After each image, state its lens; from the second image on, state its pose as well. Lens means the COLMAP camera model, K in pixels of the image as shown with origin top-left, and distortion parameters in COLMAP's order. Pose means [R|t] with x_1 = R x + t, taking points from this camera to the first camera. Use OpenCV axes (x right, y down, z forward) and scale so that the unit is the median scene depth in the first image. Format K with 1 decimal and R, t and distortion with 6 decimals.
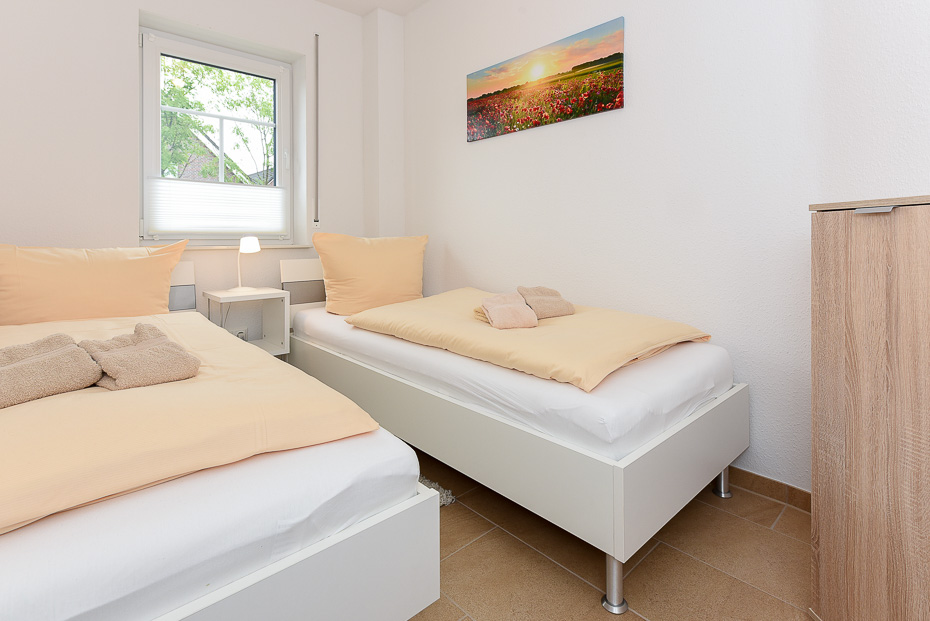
lens RADIAL K [[463.2, 0, 465.0], [0, 463.2, 310.5], [0, 0, 1]] dist [-0.001353, -0.000193]
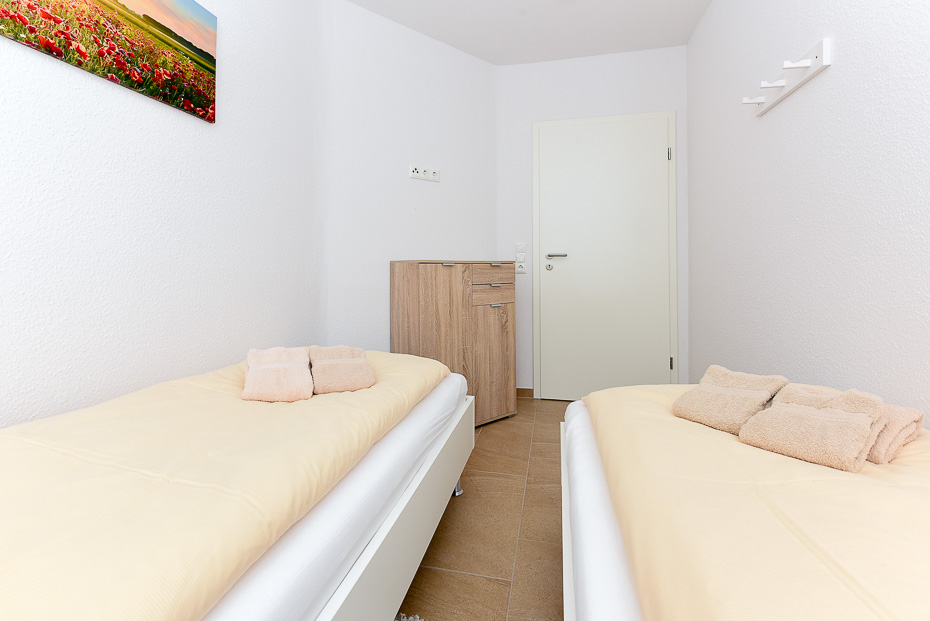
lens RADIAL K [[360.6, 0, 465.0], [0, 360.6, 310.5], [0, 0, 1]] dist [0.000532, 0.000071]
pose [[-0.543459, -0.109358, 0.832282, -0.496166], [0.118203, 0.971630, 0.204850, -0.188749], [-0.831072, 0.209706, -0.515115, 1.036493]]
